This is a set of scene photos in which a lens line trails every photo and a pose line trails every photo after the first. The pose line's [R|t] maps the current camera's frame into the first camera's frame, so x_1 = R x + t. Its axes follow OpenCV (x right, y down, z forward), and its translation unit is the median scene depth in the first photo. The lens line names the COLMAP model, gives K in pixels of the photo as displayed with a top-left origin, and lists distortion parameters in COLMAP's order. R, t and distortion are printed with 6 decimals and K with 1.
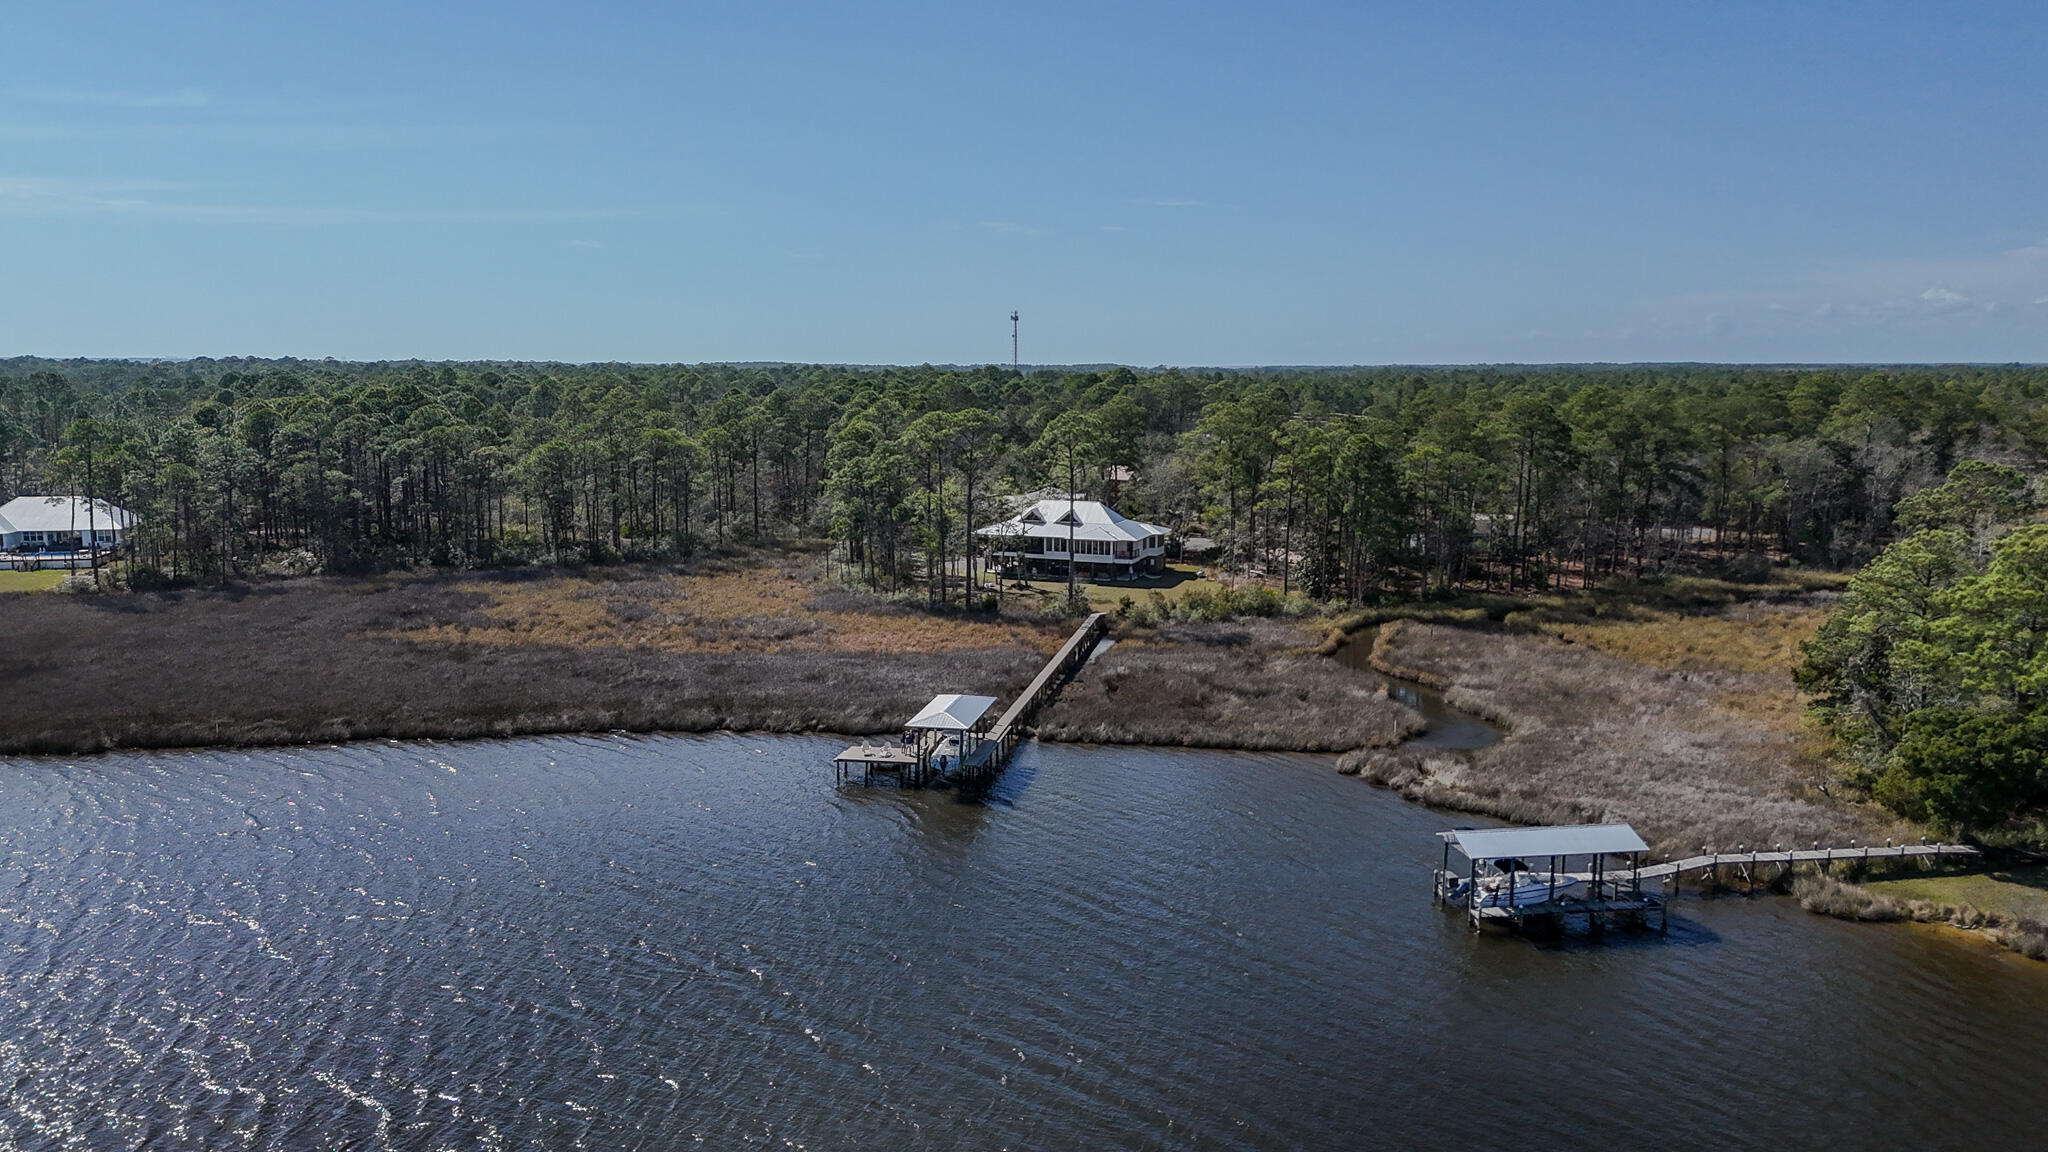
lens RADIAL K [[1477.7, 0, 1017.1], [0, 1477.7, 585.9], [0, 0, 1]] dist [0.120839, -0.149046]
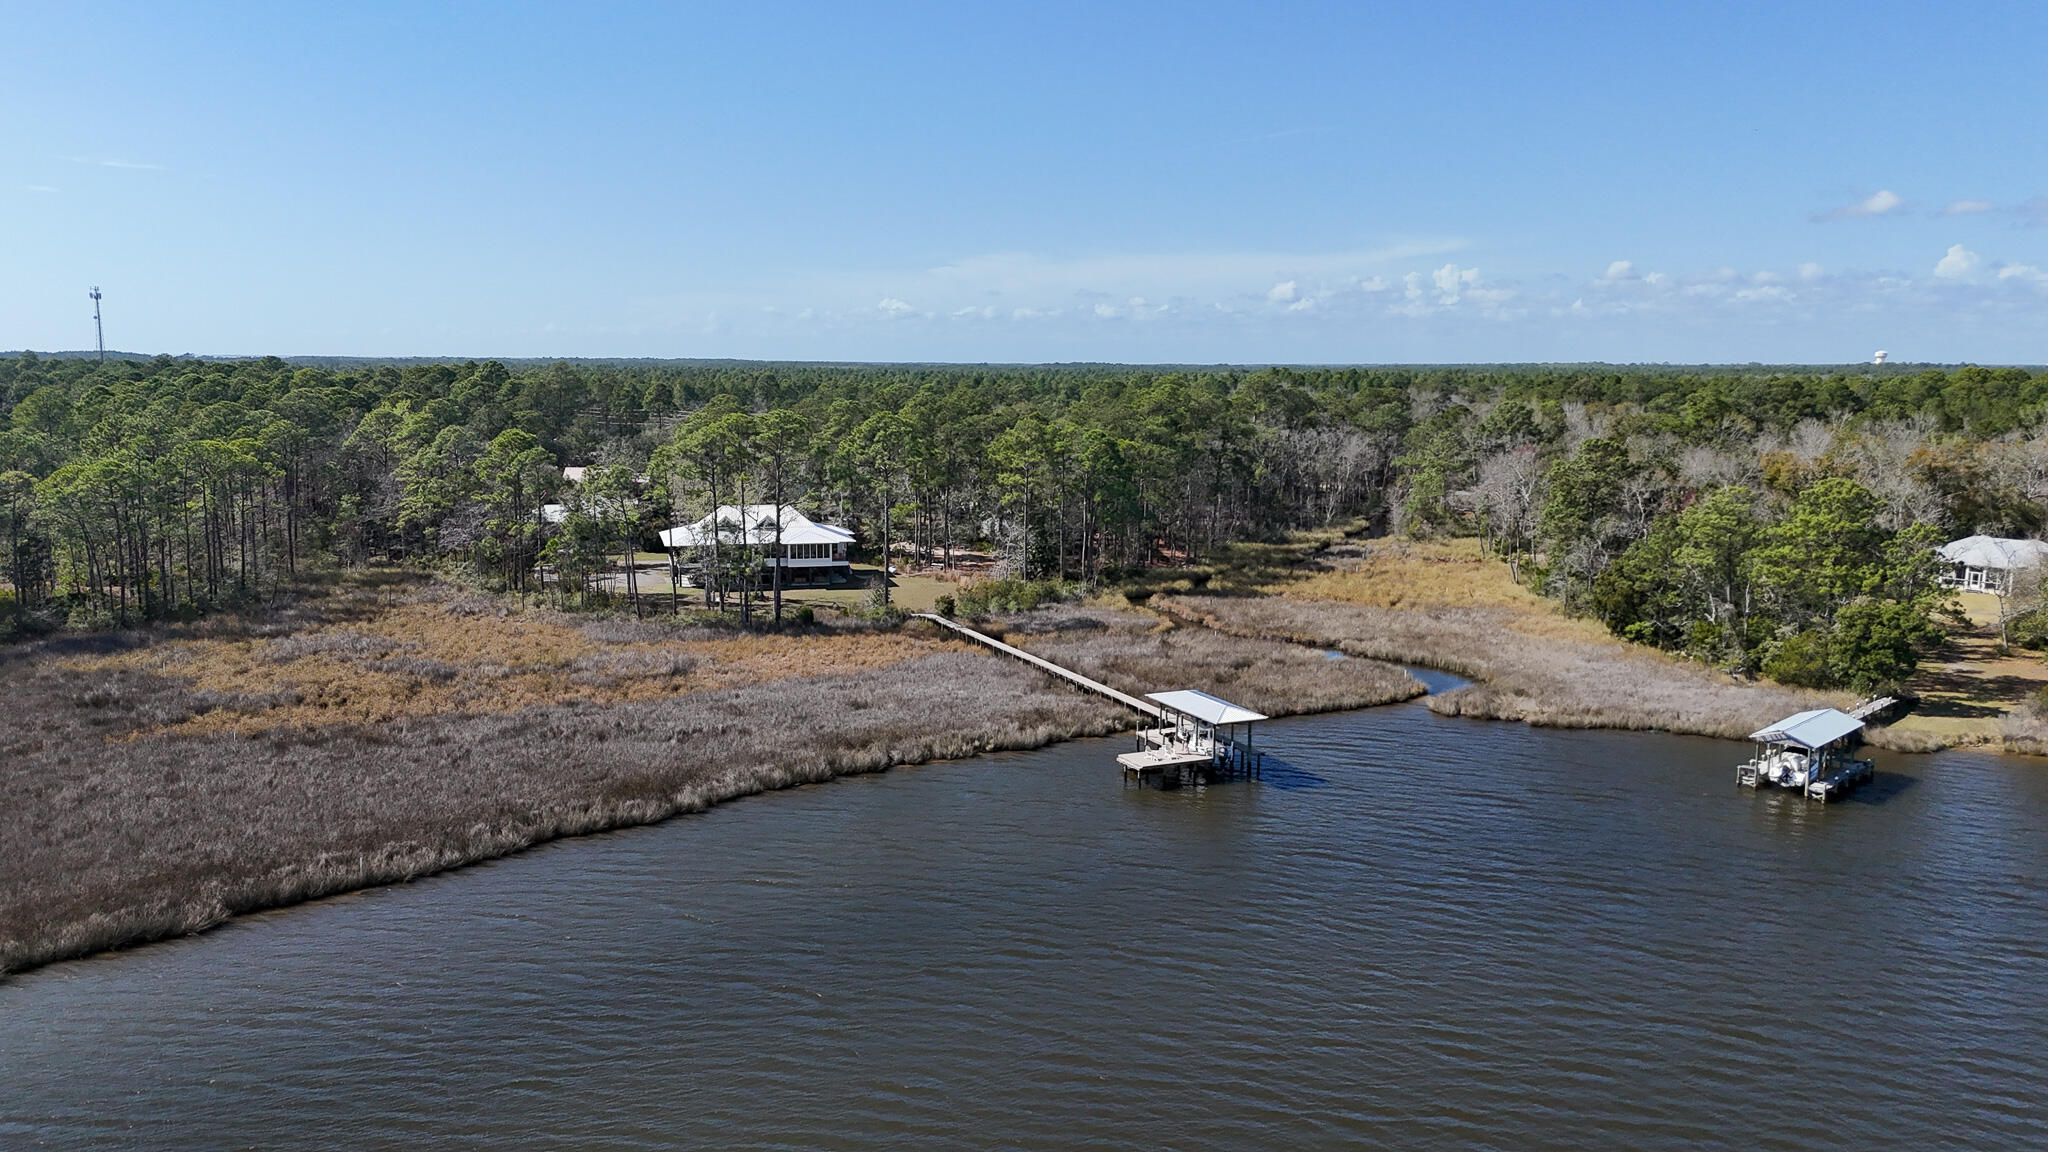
lens RADIAL K [[1477.7, 0, 1017.1], [0, 1477.7, 585.9], [0, 0, 1]] dist [0.120839, -0.149046]
pose [[0.812622, -0.082154, 0.576971, -0.395342], [0.080090, 0.996364, 0.029069, -0.020606], [-0.577262, 0.022588, 0.816247, 0.127712]]
